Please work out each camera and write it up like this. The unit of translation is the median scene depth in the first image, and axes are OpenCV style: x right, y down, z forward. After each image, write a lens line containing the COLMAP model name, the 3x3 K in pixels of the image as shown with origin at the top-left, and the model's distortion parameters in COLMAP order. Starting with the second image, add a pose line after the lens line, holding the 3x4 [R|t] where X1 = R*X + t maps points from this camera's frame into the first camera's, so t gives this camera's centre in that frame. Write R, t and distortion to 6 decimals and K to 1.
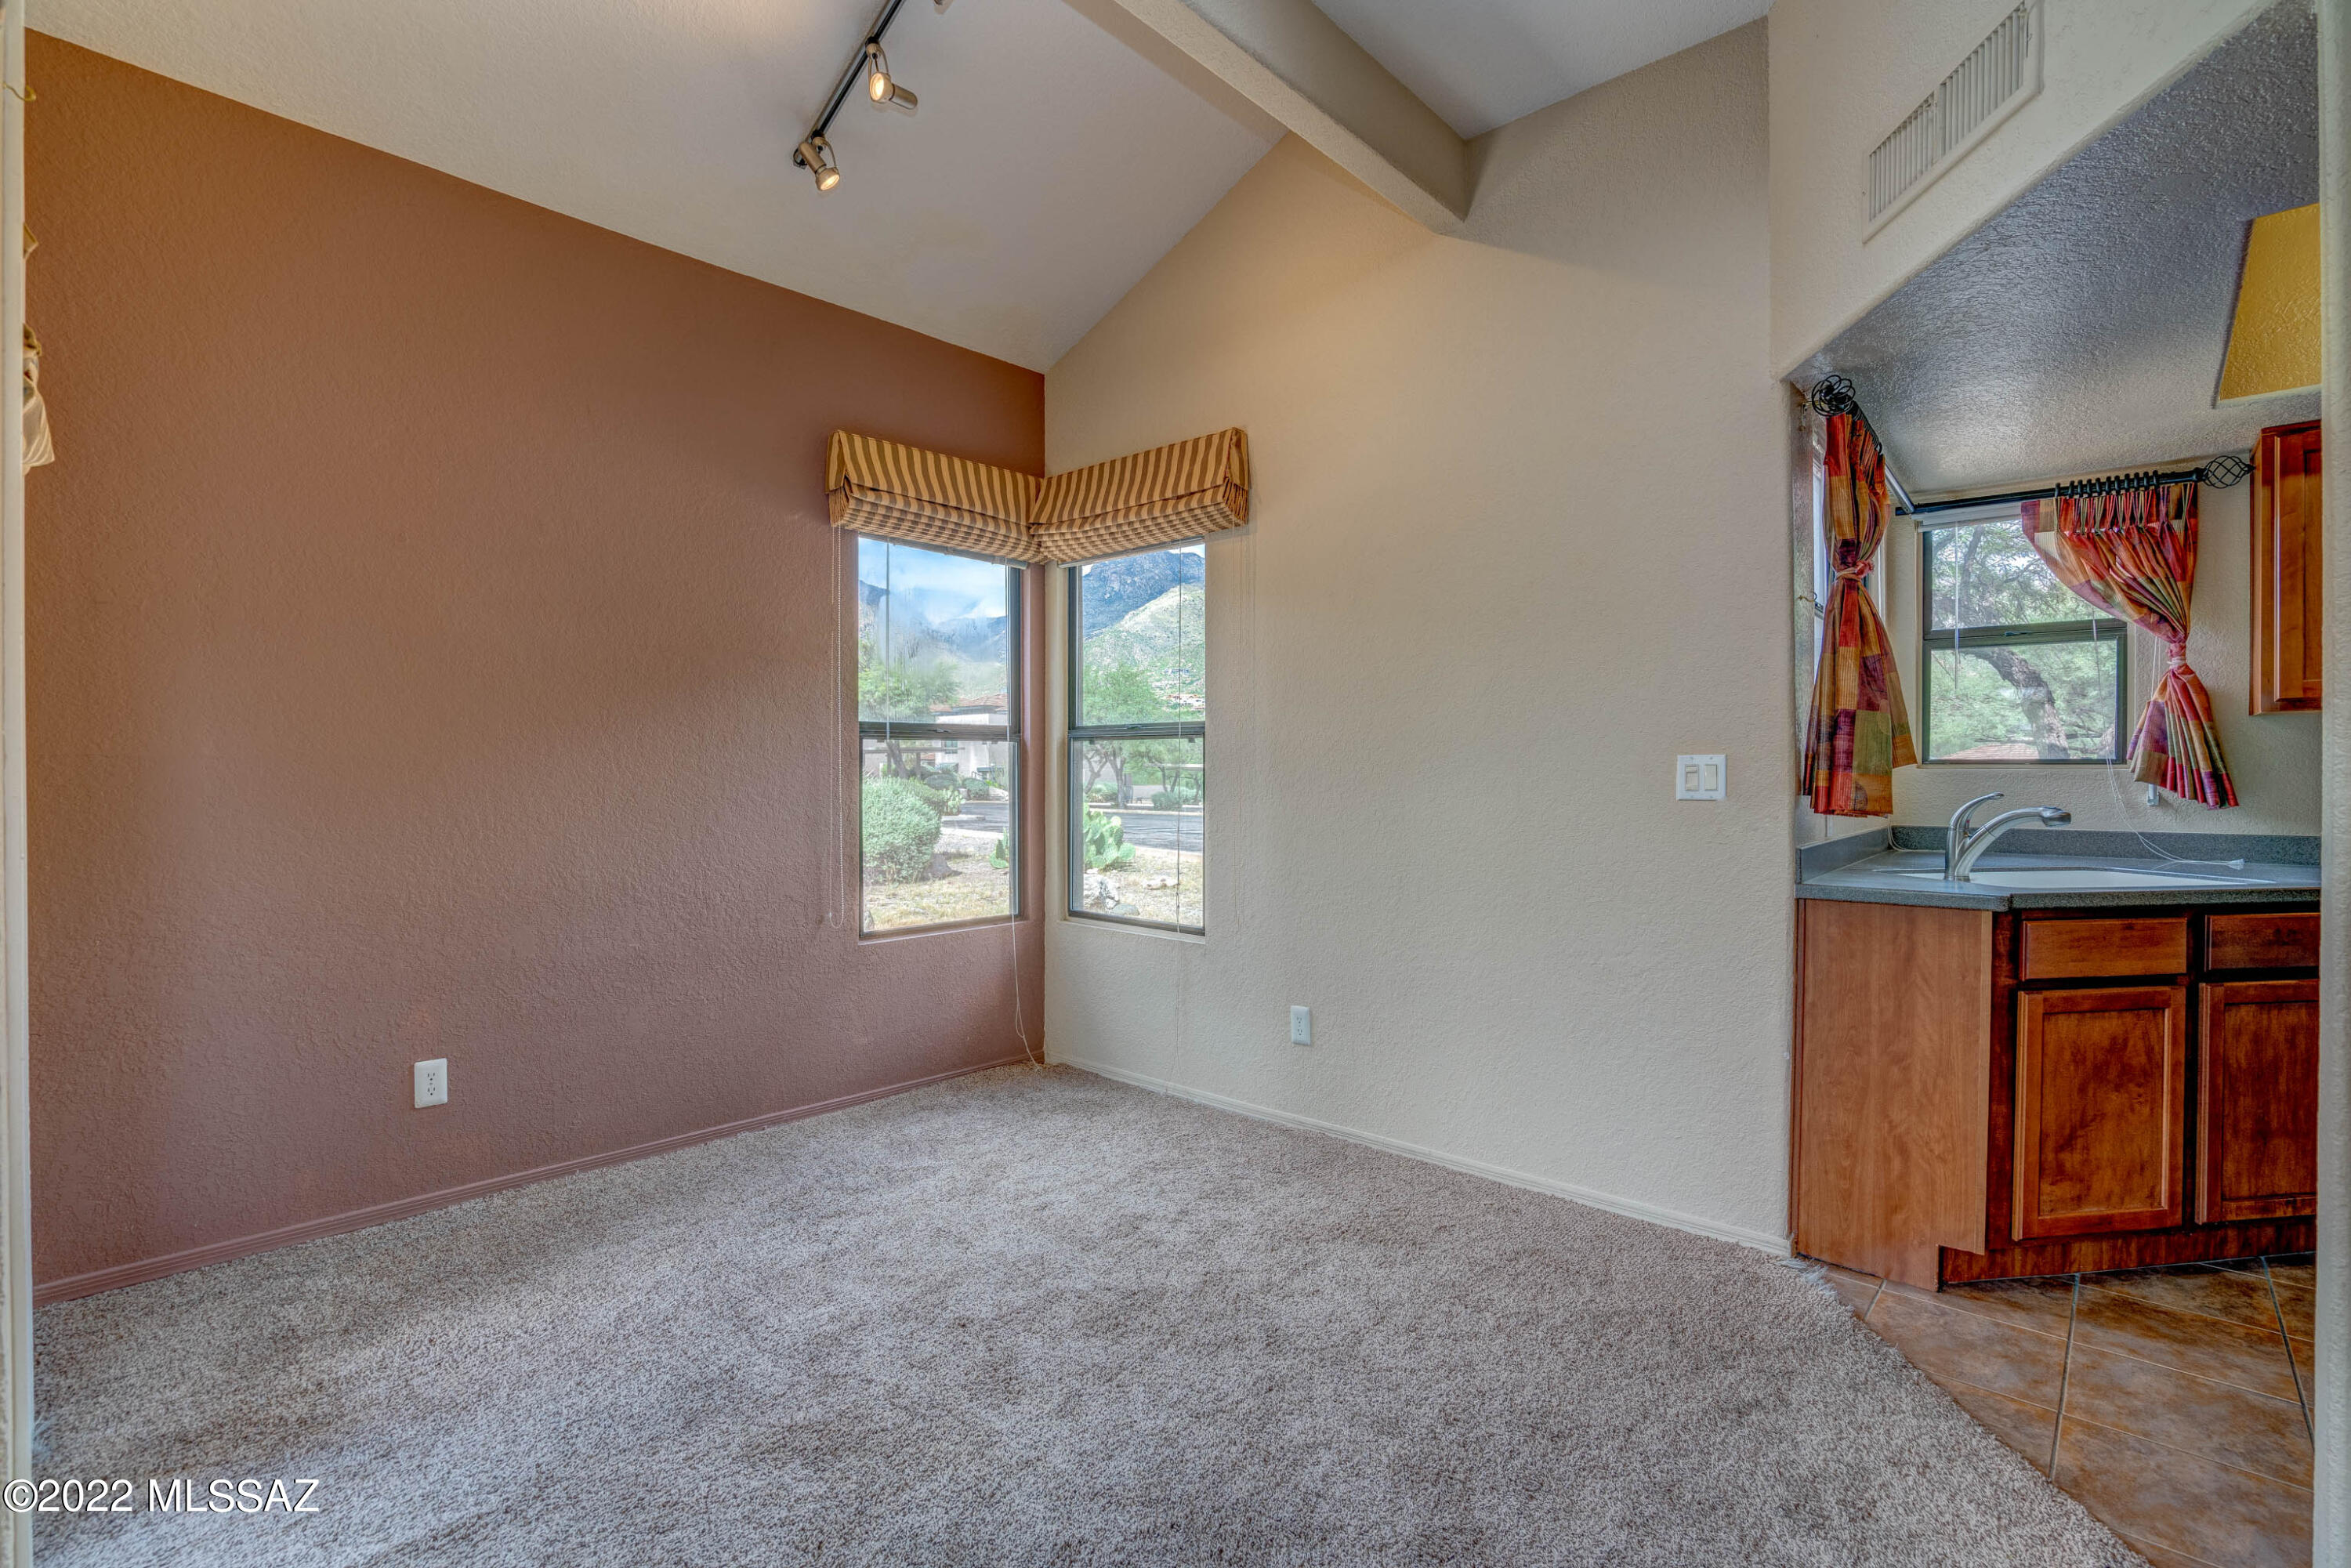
lens RADIAL K [[1100.4, 0, 1175.5], [0, 1100.4, 784.0], [0, 0, 1]] dist [-0.056671, 0.019798]
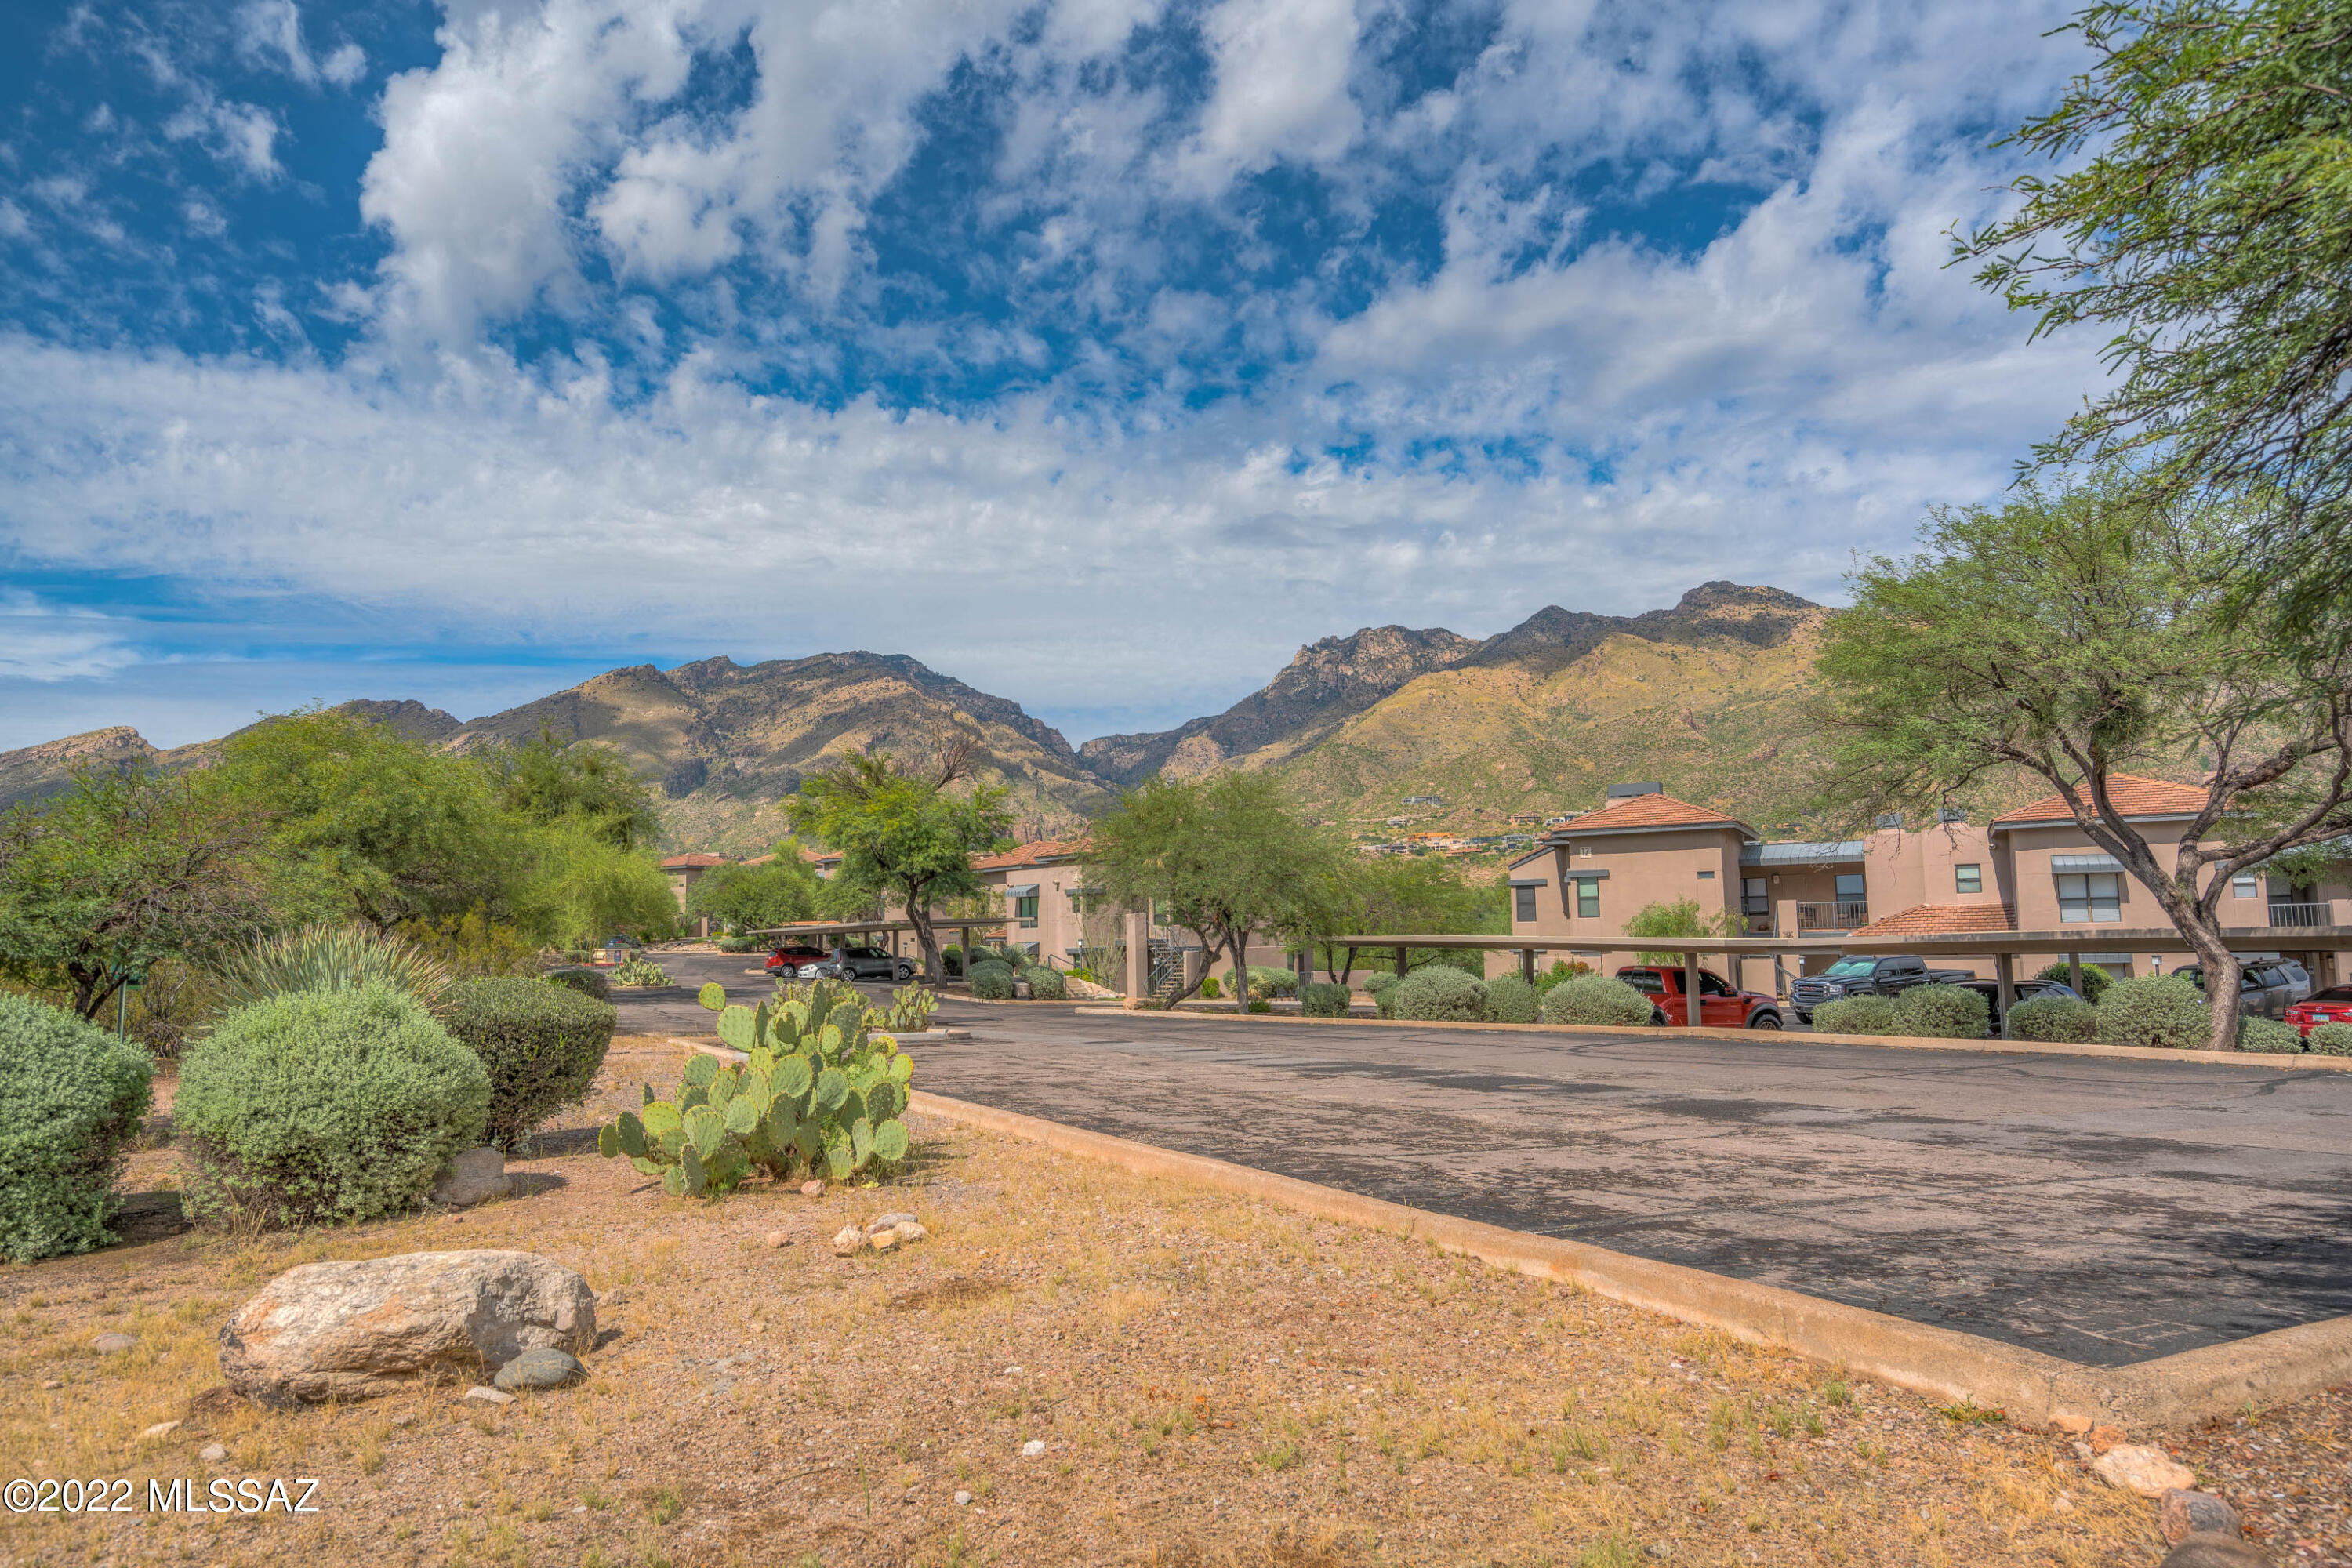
lens RADIAL K [[1568.3, 0, 1189.4], [0, 1568.3, 780.3], [0, 0, 1]] dist [0.000139, 0.001631]
pose [[0.987470, -0.035715, -0.153711, 0.646406], [0.017220, 0.992623, -0.120014, -0.010455], [0.156863, 0.115863, 0.980800, 1.518011]]
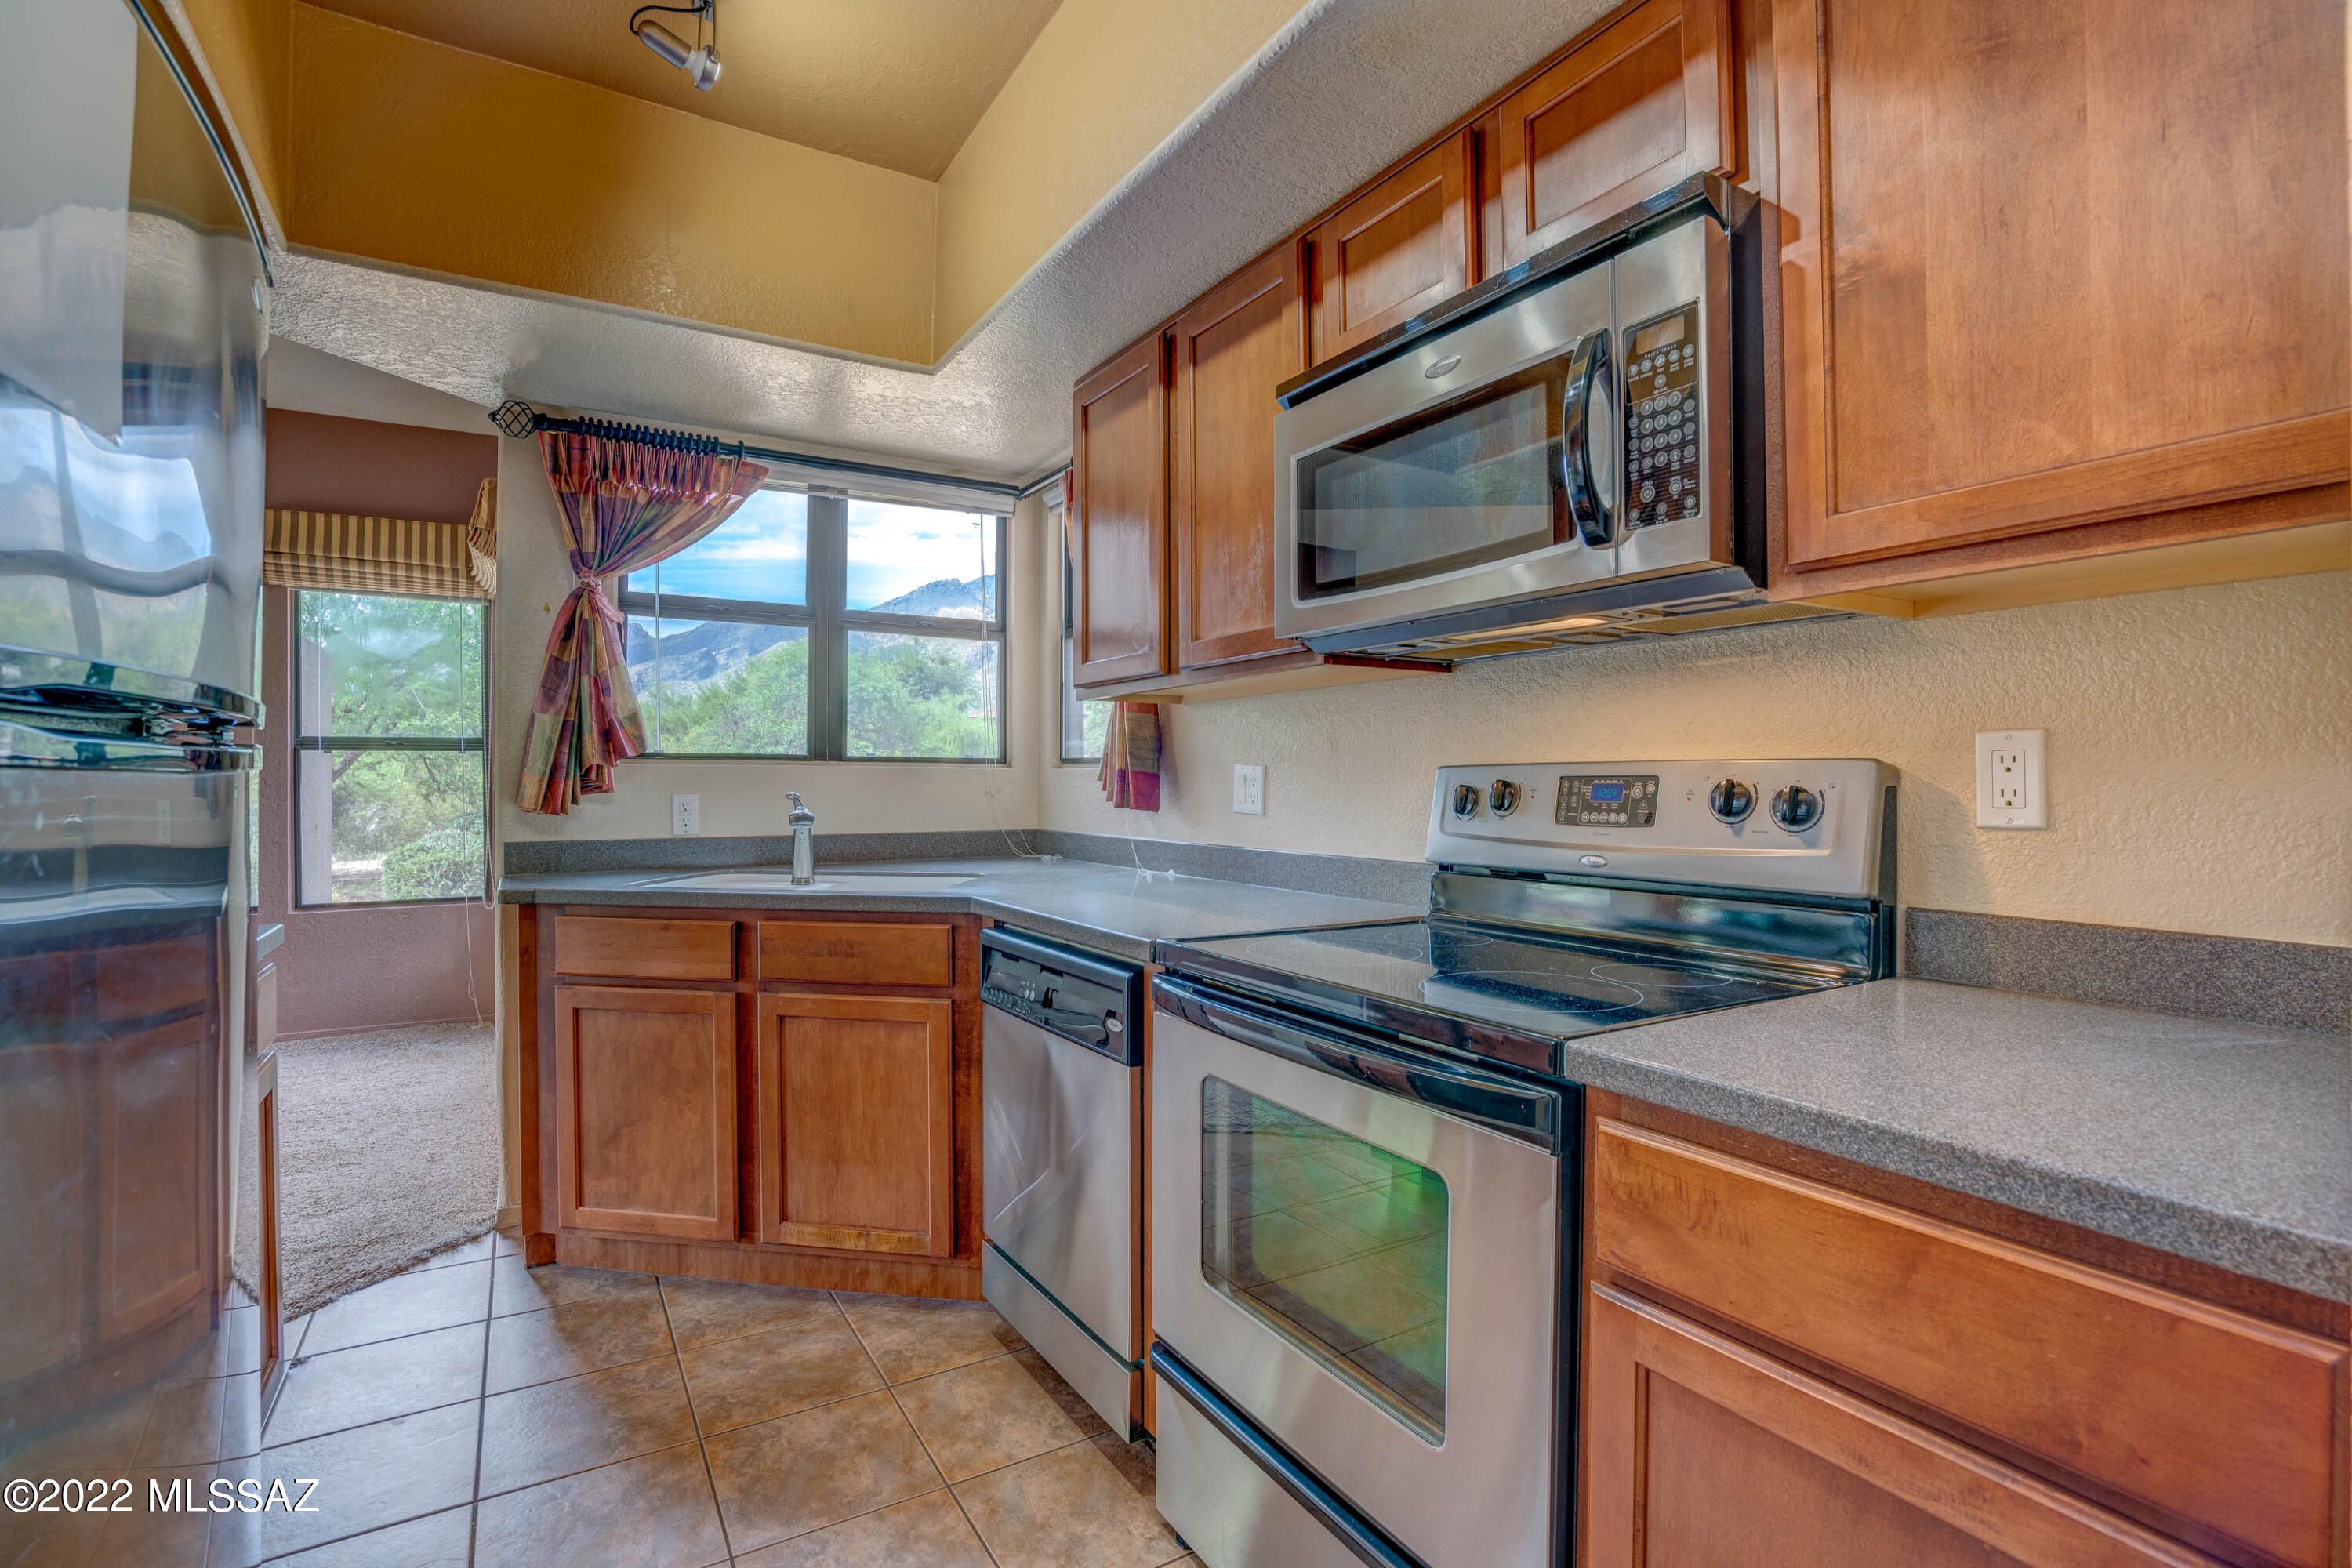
lens RADIAL K [[1100.9, 0, 1176.0], [0, 1100.9, 784.0], [0, 0, 1]] dist [-0.056671, 0.019798]
pose [[0.958976, -0.000256, -0.283486, 1.069478], [-0.001254, 0.999986, -0.005143, 0.004175], [0.283483, 0.005287, 0.958963, 0.111727]]
